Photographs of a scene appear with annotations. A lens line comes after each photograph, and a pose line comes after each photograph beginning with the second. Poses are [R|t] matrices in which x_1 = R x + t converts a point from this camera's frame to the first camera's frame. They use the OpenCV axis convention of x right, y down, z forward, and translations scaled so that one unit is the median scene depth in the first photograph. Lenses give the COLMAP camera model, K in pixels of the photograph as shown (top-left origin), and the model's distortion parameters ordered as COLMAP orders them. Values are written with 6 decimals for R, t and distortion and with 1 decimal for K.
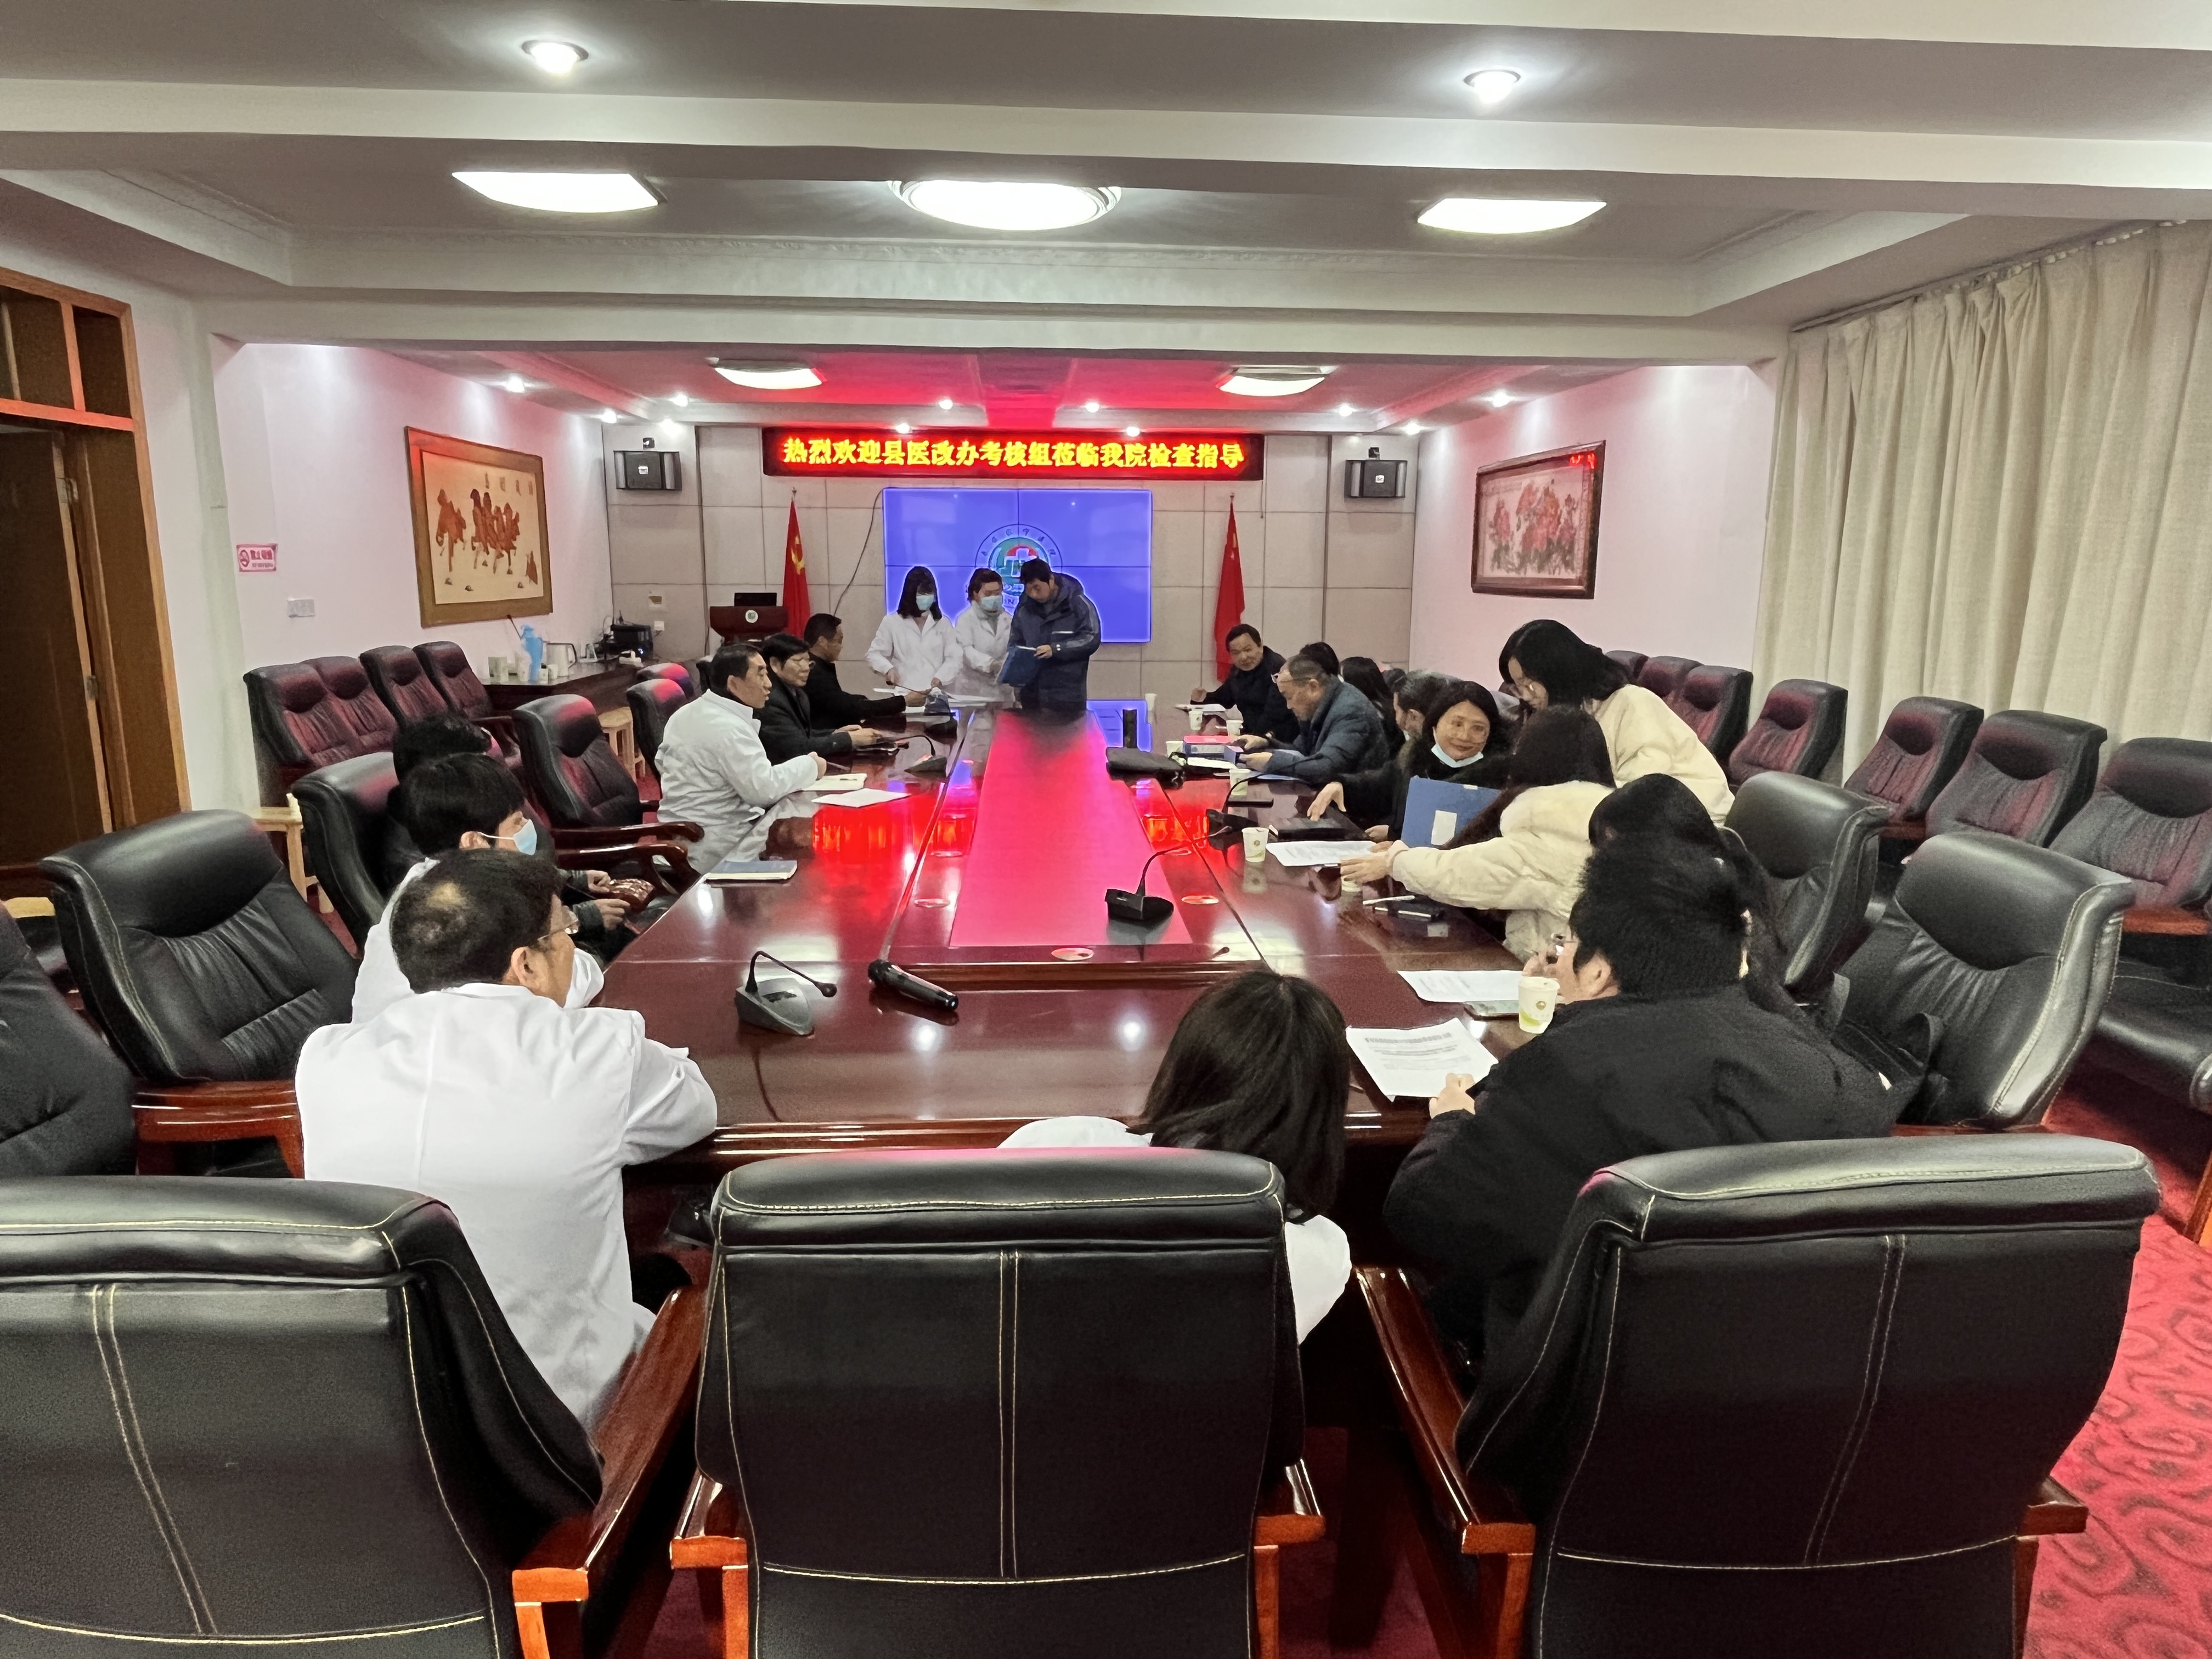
lens RADIAL K [[1376.1, 0, 1106.8], [0, 1376.1, 845.1], [0, 0, 1]] dist [-0.001929, -0.006527]
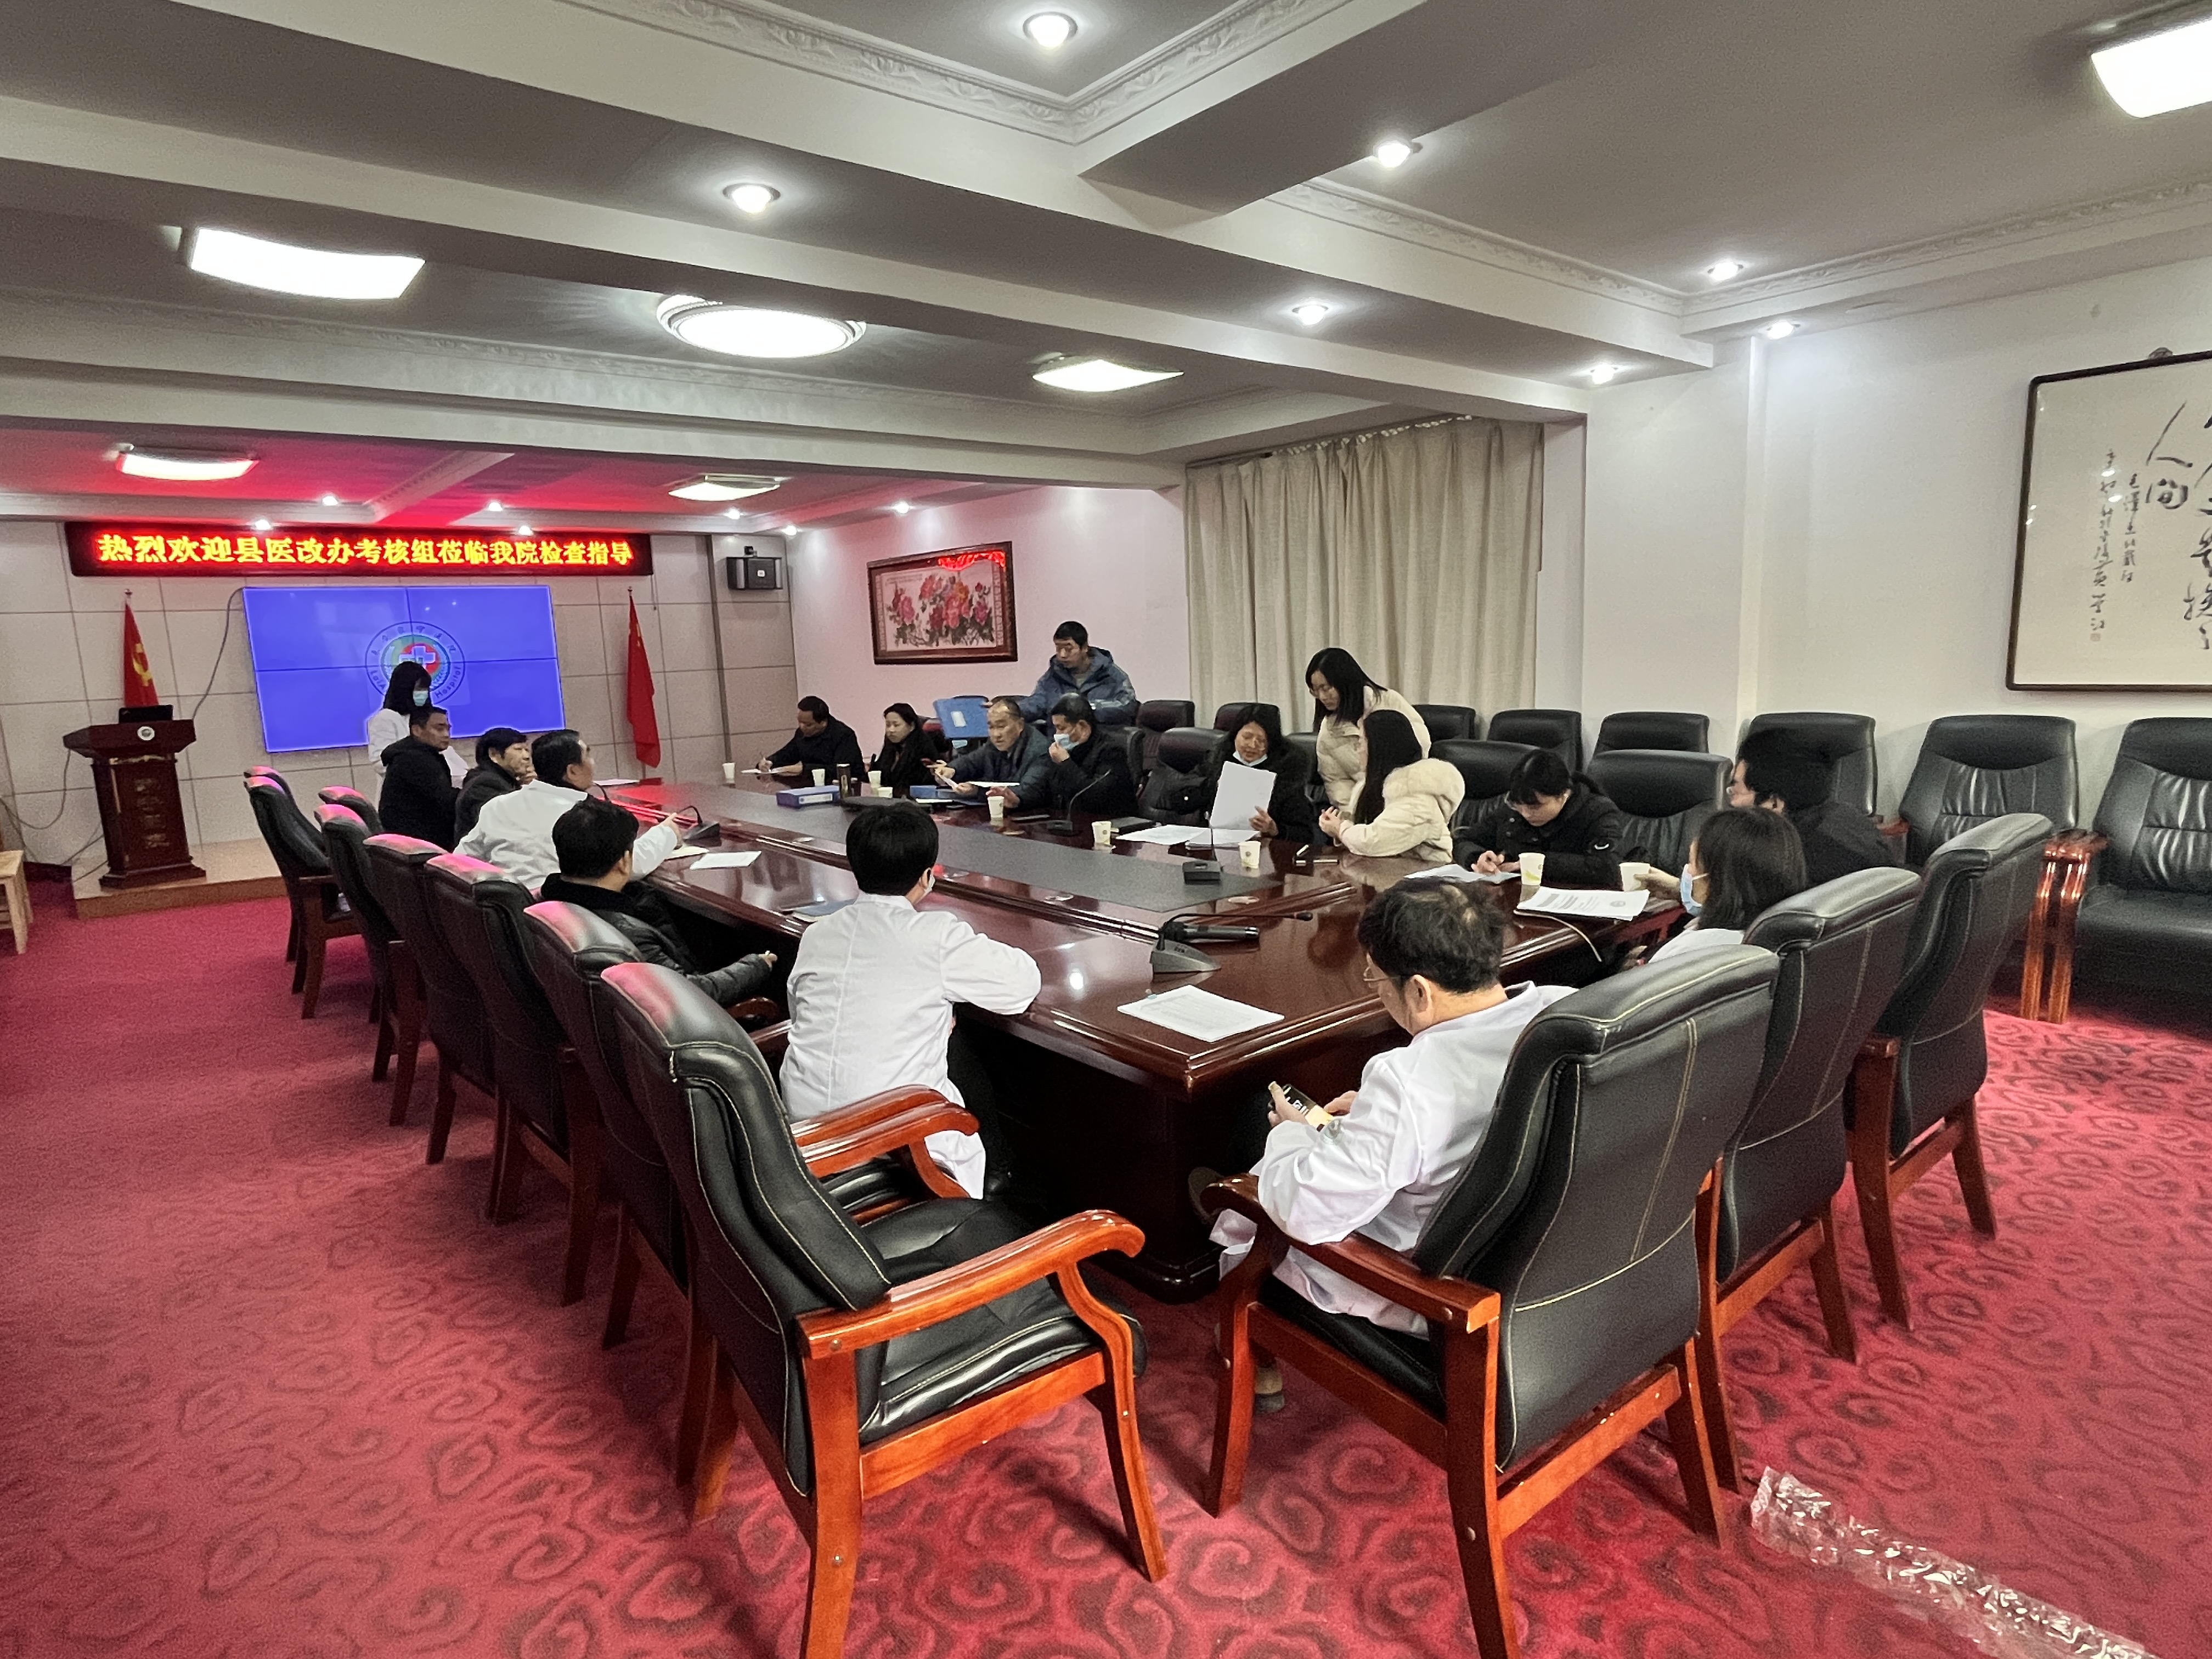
lens RADIAL K [[1216.3, 0, 1113.1], [0, 1216.3, 834.7], [0, 0, 1]] dist [-0.002368, -0.001025]
pose [[0.800283, -0.135100, 0.584205, -0.231986], [0.163768, 0.986492, 0.003791, -0.005203], [-0.576826, 0.092640, 0.811597, 0.022595]]
